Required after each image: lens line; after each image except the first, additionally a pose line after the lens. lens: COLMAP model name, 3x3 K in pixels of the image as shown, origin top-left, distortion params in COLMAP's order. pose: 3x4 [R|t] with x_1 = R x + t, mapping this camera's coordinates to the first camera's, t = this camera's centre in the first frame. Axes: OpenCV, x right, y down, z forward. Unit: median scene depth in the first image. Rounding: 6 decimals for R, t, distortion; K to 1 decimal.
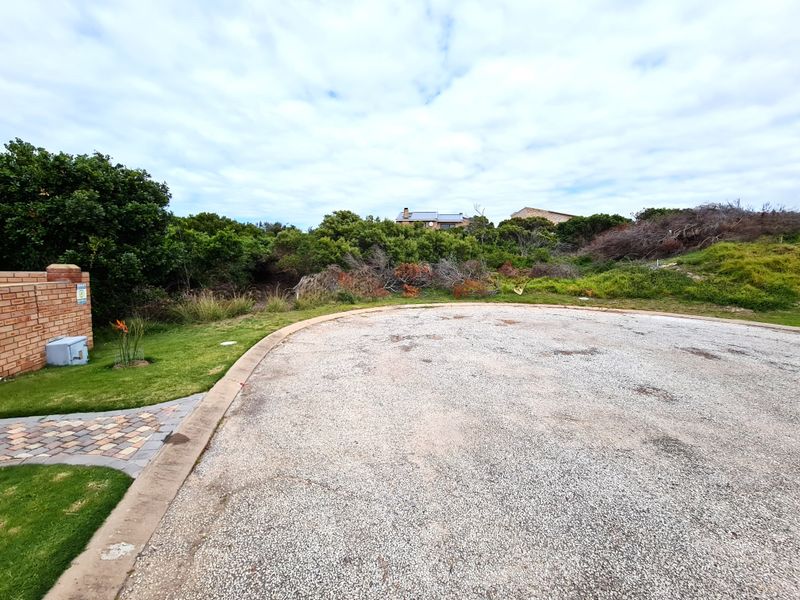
lens RADIAL K [[322.5, 0, 409.6], [0, 322.5, 293.1], [0, 0, 1]] dist [-0.000636, -0.000188]
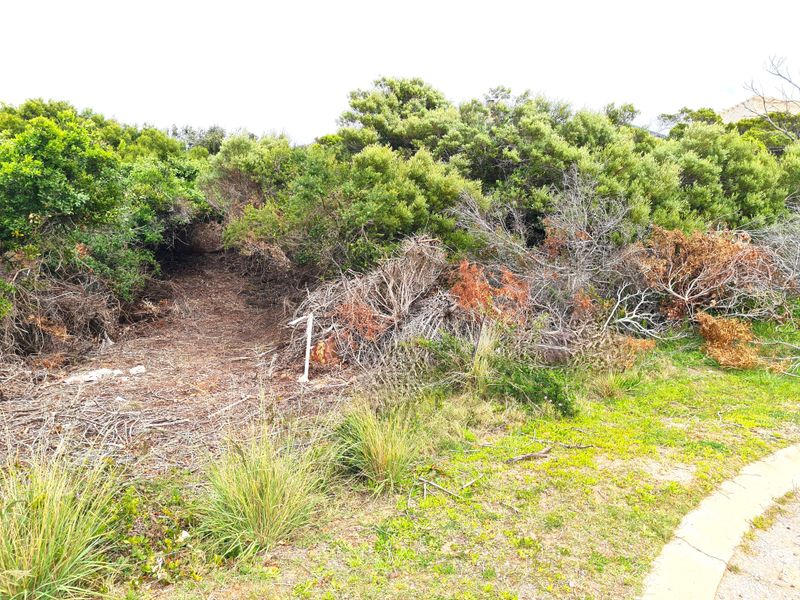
lens RADIAL K [[594.9, 0, 400.0], [0, 594.9, 300.0], [0, 0, 1]] dist [0.055473, -0.033767]
pose [[0.996862, 0.011368, -0.078336, -0.158578], [-0.008347, 0.999213, 0.038790, -0.038752], [0.078715, -0.038014, 0.996172, 0.346570]]
